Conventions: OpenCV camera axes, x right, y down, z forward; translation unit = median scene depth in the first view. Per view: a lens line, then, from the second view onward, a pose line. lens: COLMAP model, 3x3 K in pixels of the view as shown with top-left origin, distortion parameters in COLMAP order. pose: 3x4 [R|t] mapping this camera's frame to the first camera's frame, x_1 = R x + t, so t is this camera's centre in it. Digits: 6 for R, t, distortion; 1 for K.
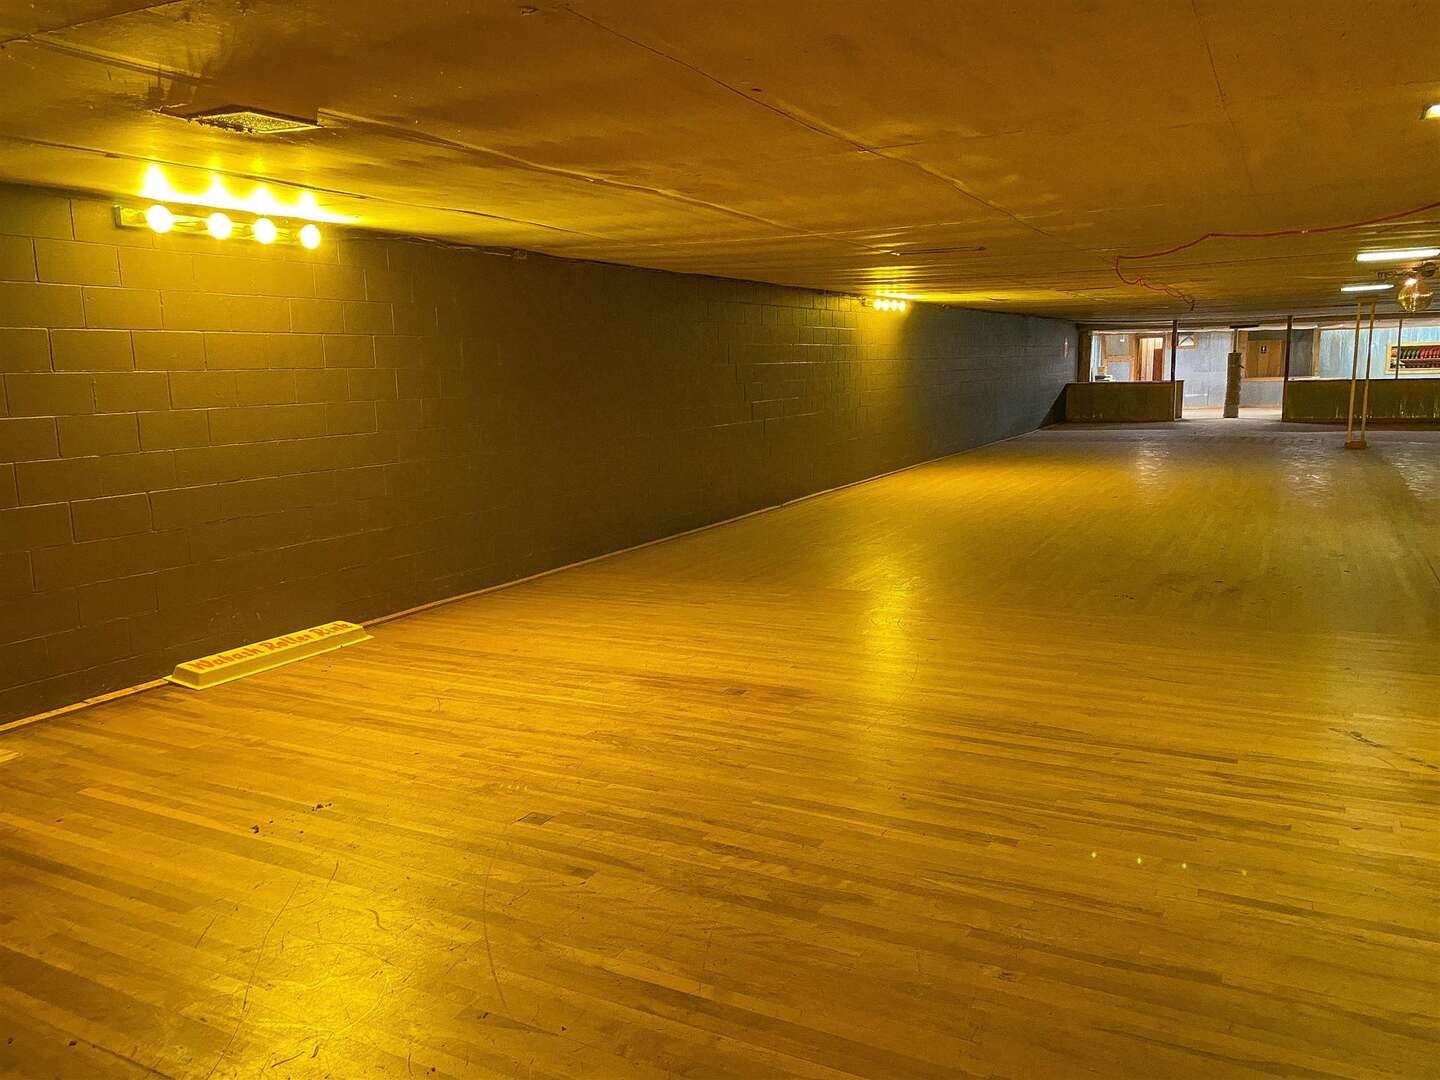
lens RADIAL K [[1092.5, 0, 712.7], [0, 1092.5, 539.6], [0, 0, 1]] dist [0.048333, -0.027699]
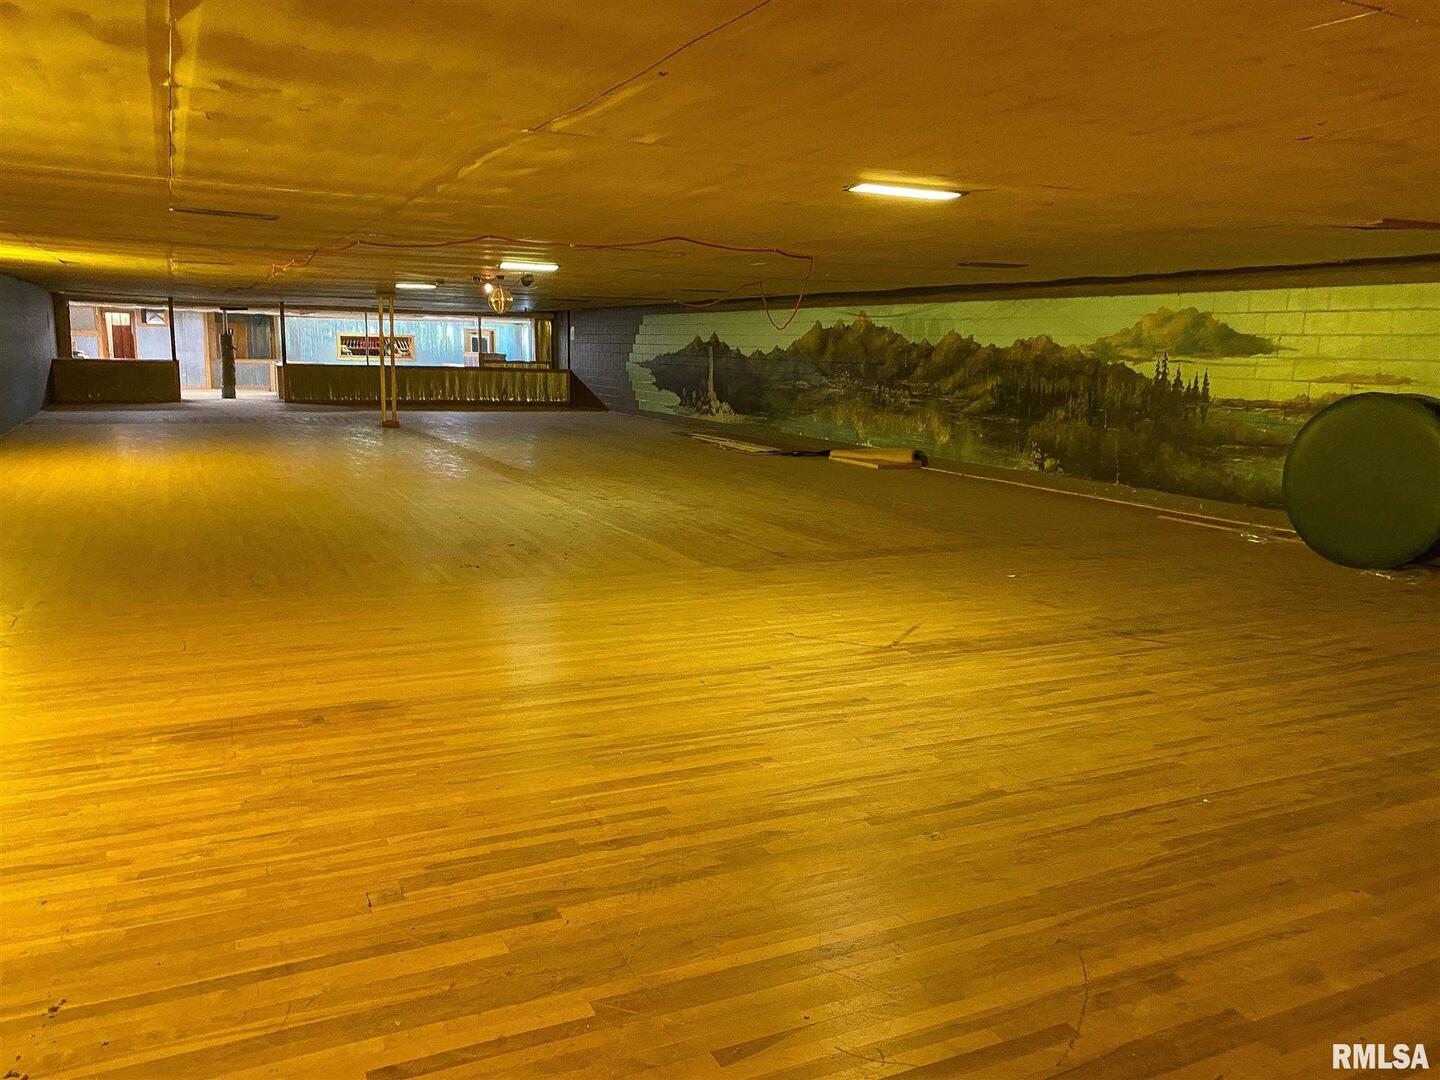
lens RADIAL K [[1092.5, 0, 715.1], [0, 1092.5, 538.2], [0, 0, 1]] dist [0.048333, -0.027699]
pose [[0.601788, -0.103118, 0.791971, -0.457323], [0.090375, 0.994053, 0.060757, -0.026348], [-0.793526, 0.035012, 0.607528, 0.220007]]
